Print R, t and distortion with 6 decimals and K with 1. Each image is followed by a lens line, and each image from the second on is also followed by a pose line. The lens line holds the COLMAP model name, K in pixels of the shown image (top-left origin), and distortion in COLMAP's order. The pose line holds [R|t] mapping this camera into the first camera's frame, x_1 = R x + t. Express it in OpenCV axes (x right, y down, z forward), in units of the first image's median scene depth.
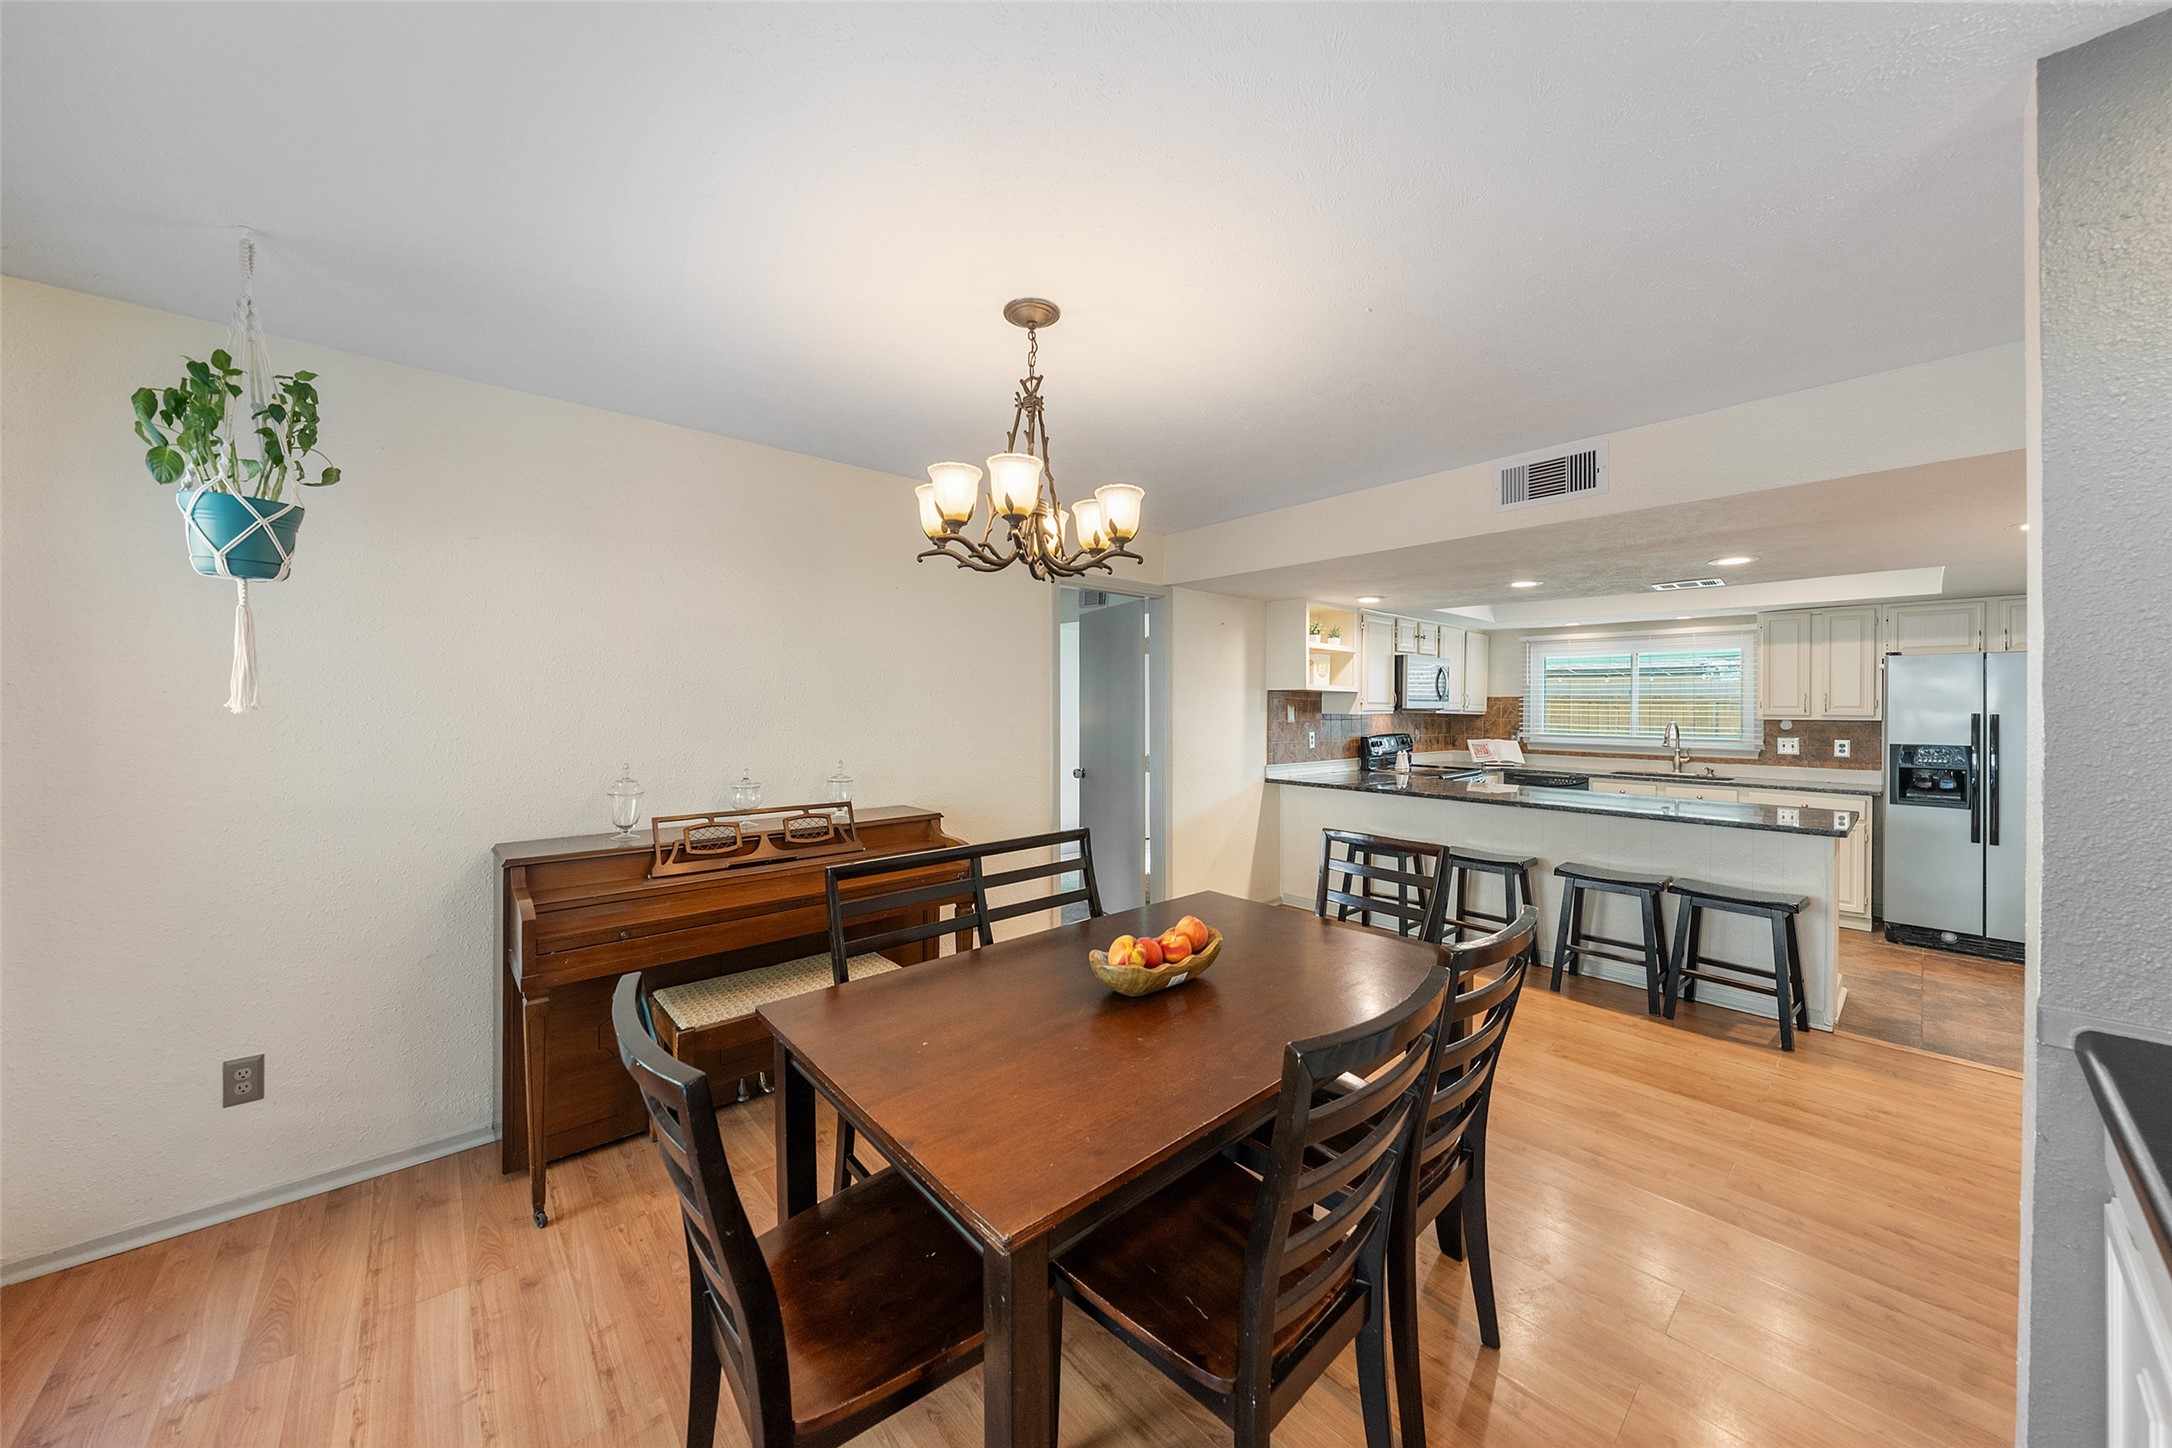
lens RADIAL K [[744.4, 0, 1077.2], [0, 744.4, 707.9], [0, 0, 1]] dist [-0.002716, 0.000563]
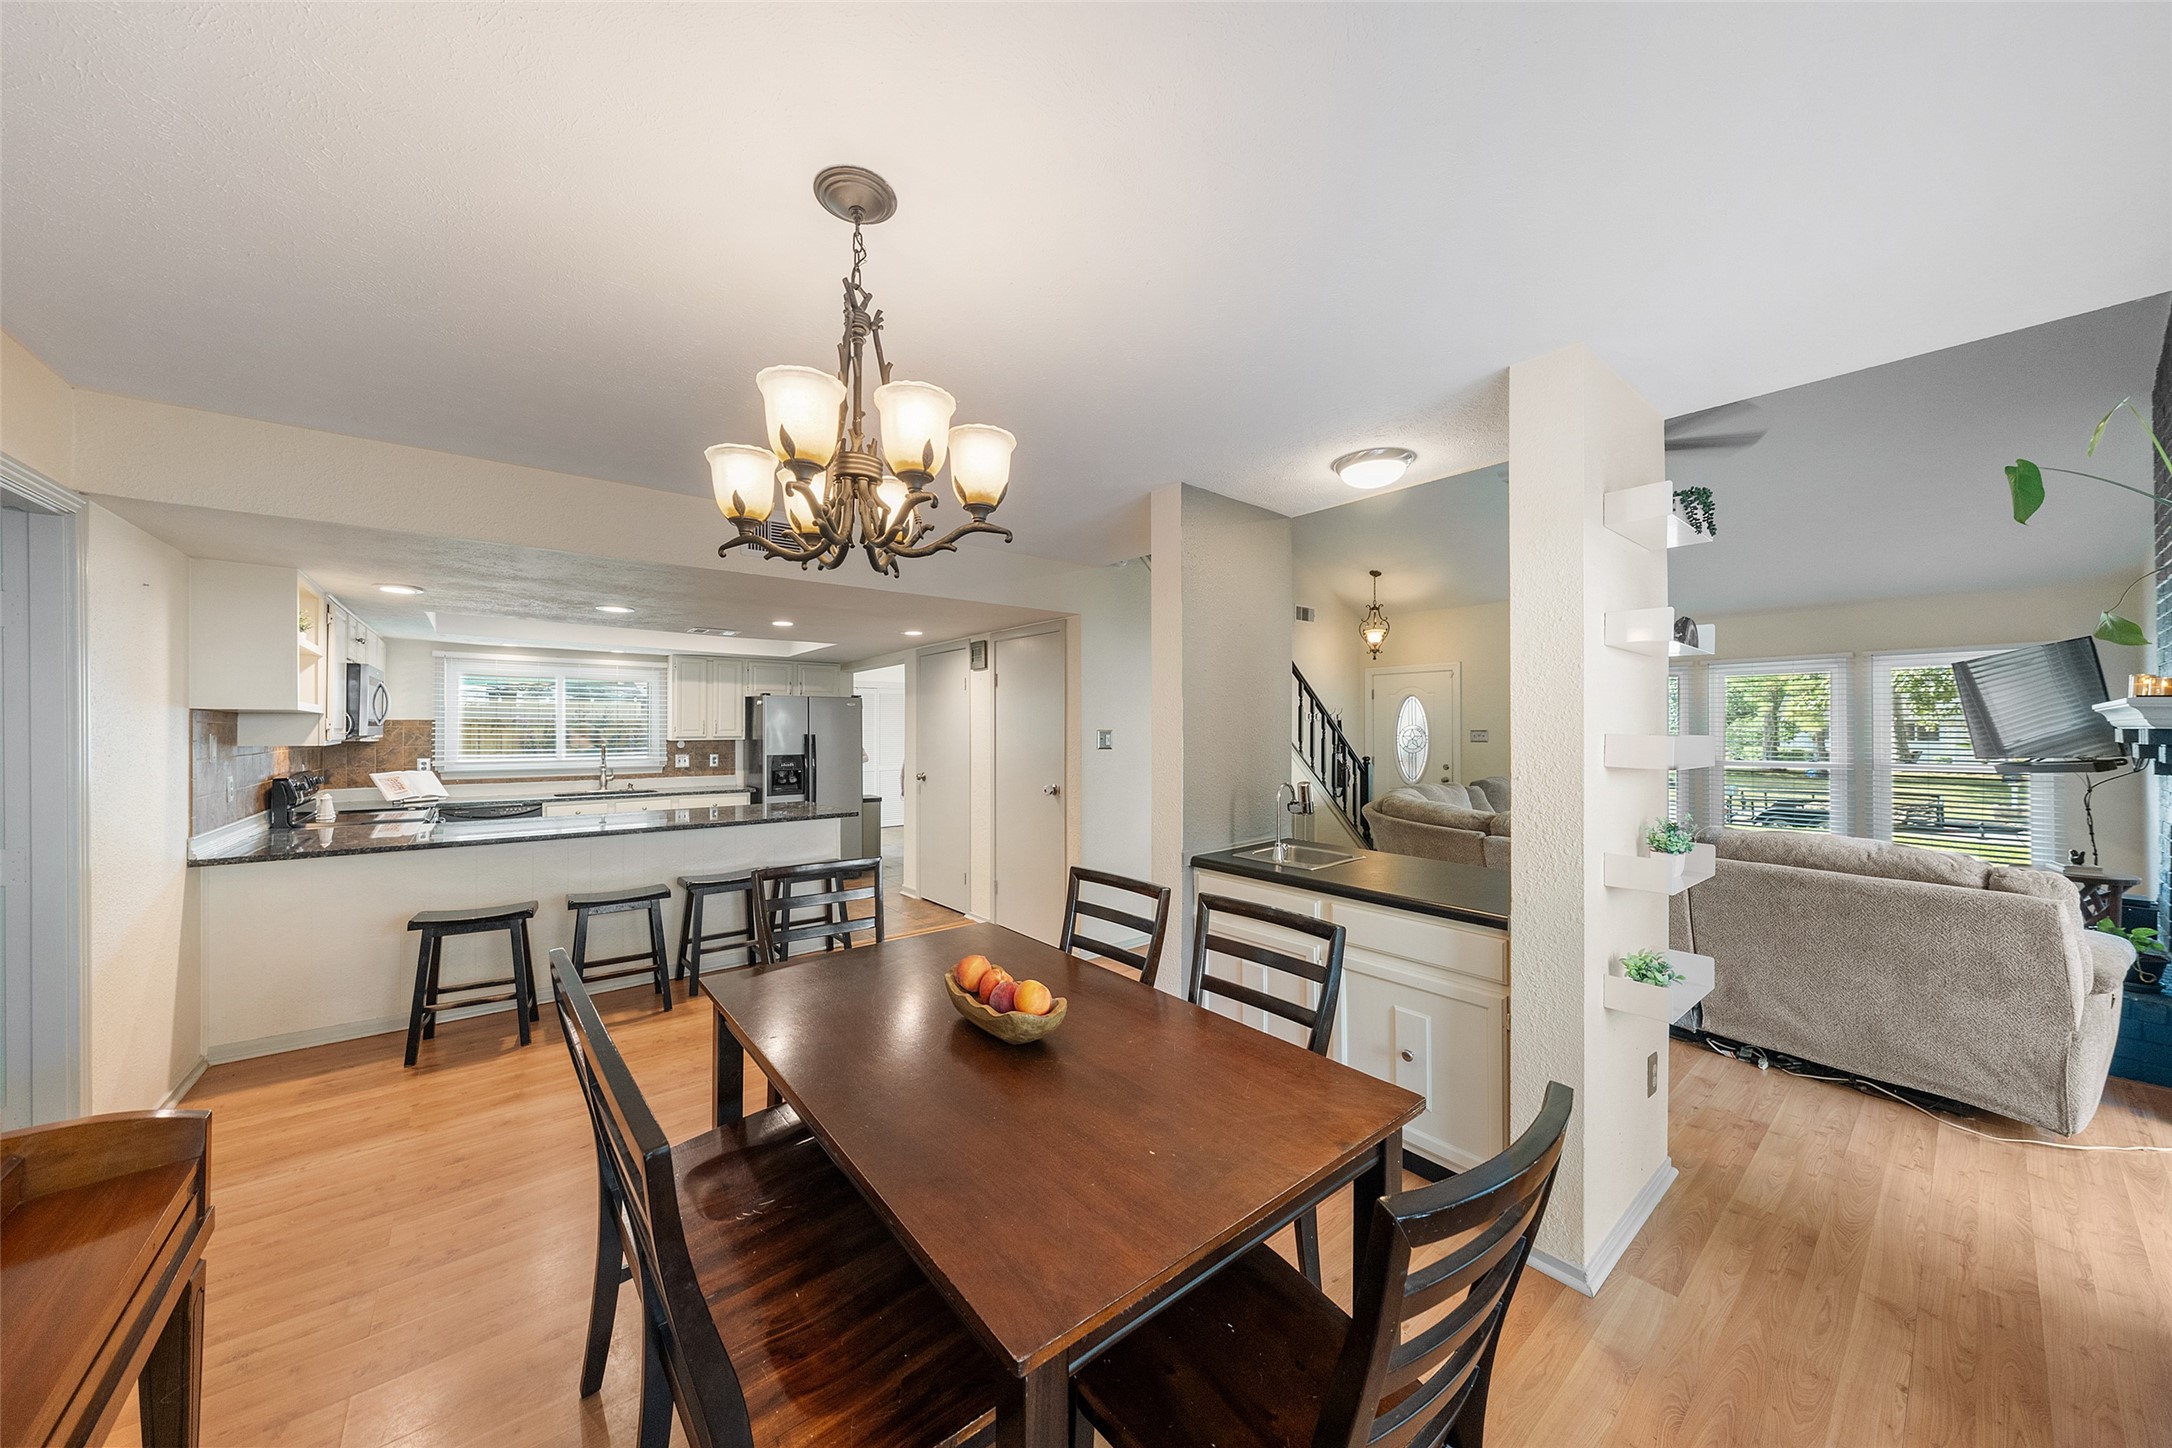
lens RADIAL K [[744.4, 0, 1073.7], [0, 744.4, 728.2], [0, 0, 1]] dist [-0.002716, 0.000563]
pose [[0.053720, -0.003925, 0.998548, -0.275040], [0.004980, 0.999981, 0.003662, -0.005822], [-0.998544, 0.004776, 0.053739, 0.268279]]
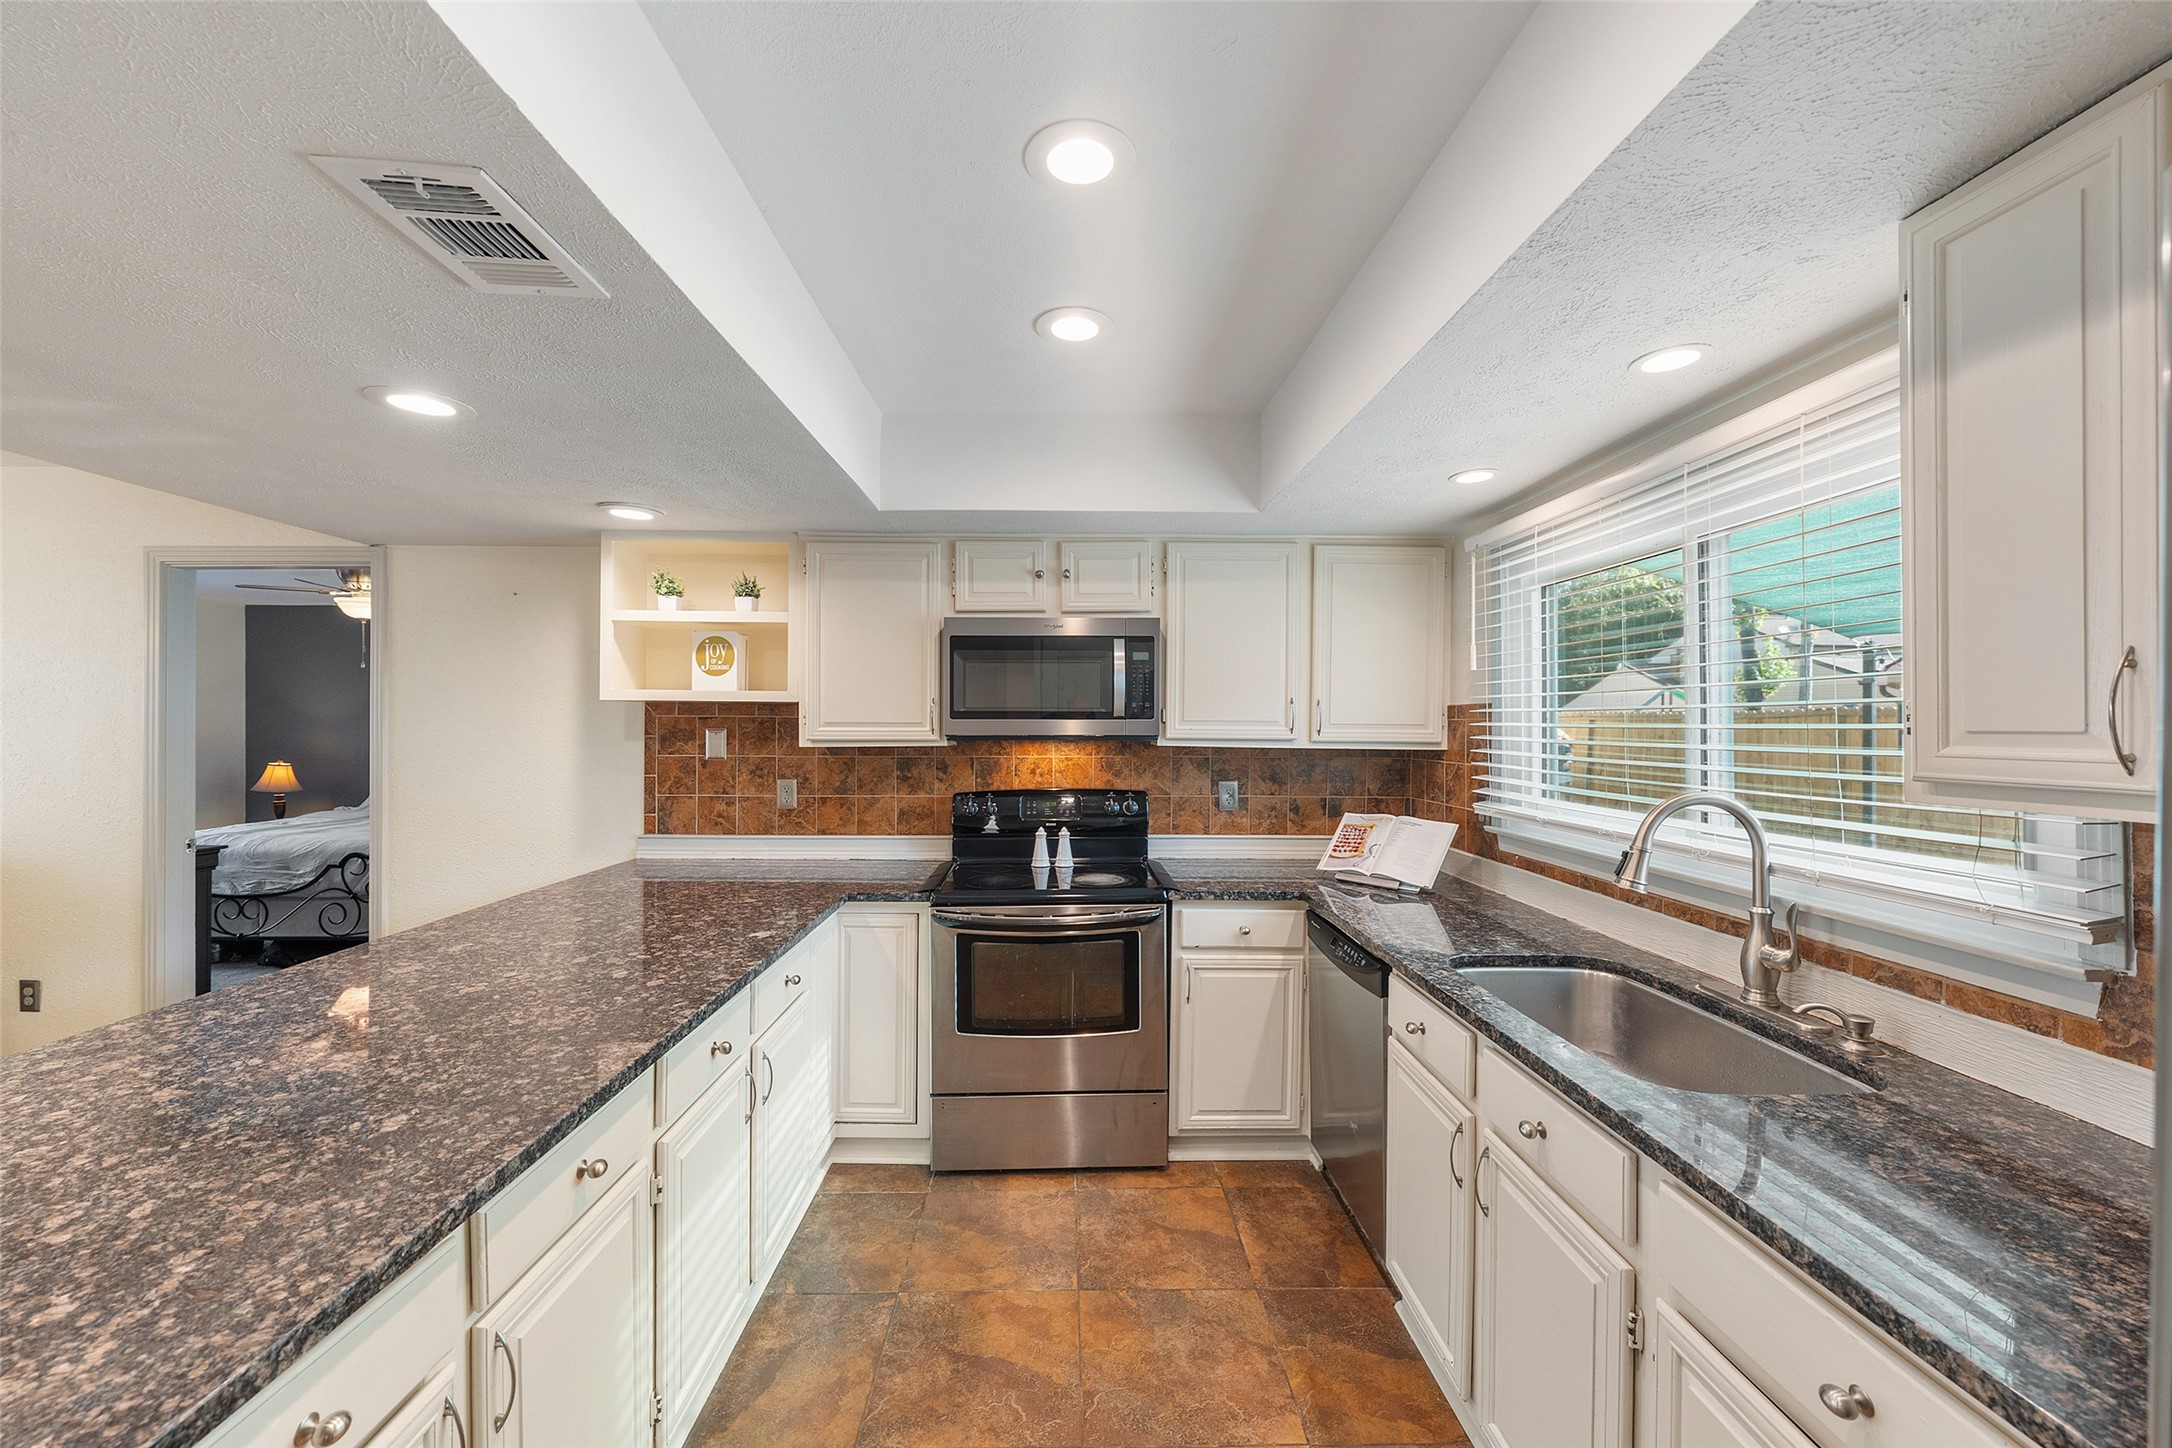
lens RADIAL K [[826.7, 0, 1081.7], [0, 826.7, 726.0], [0, 0, 1]] dist [-0.002505, 0.000121]
pose [[0.760005, -0.003996, -0.649905, 0.886884], [0.000584, 0.999985, -0.005465, -0.002232], [0.649917, 0.003774, 0.759996, 0.708332]]
